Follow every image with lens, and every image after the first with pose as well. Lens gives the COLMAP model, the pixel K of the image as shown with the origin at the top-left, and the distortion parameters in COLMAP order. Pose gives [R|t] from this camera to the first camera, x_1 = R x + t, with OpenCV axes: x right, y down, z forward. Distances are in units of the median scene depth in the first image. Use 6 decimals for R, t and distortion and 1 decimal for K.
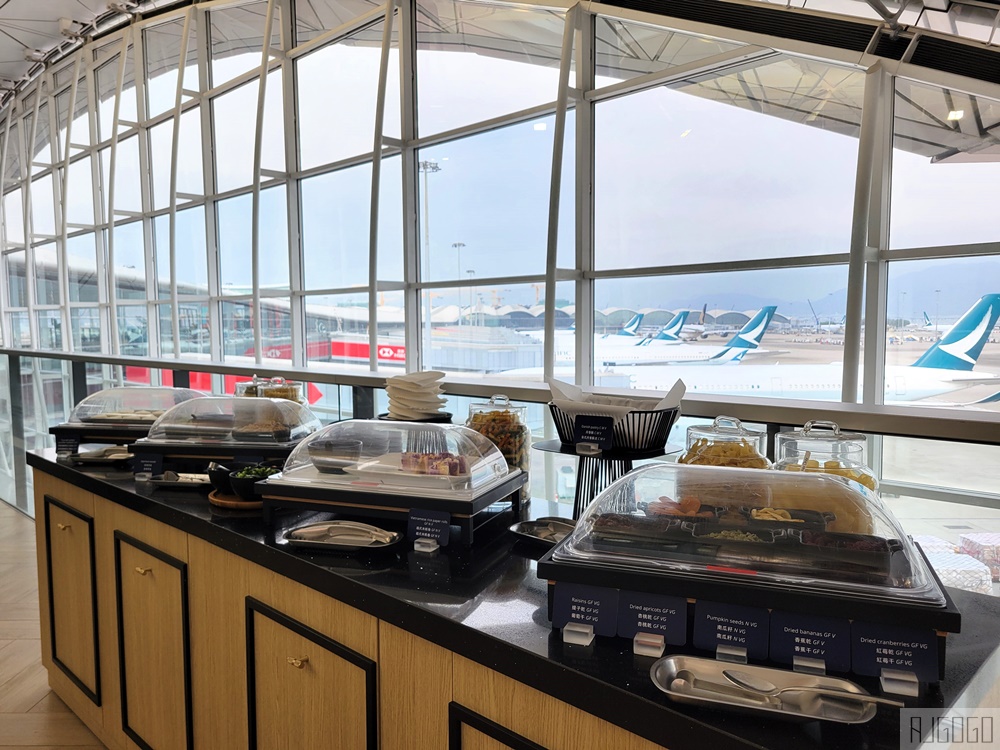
lens RADIAL K [[759.1, 0, 500.0], [0, 759.1, 375.0], [0, 0, 1]] dist [0.007383, -0.000539]
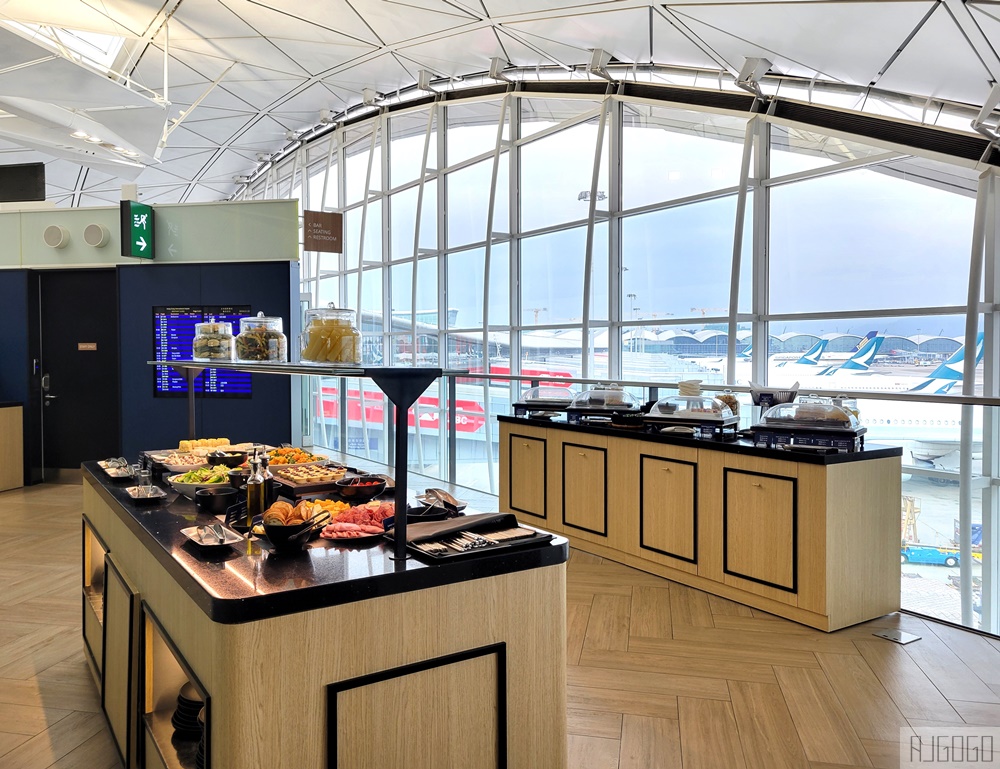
lens RADIAL K [[794.5, 0, 464.0], [0, 794.5, 364.2], [0, 0, 1]] dist [0.034543, -0.014564]
pose [[0.970894, 0.009604, -0.239316, -0.043658], [-0.021187, 0.998723, -0.045874, 0.016898], [0.238570, 0.049609, 0.969857, -0.361942]]
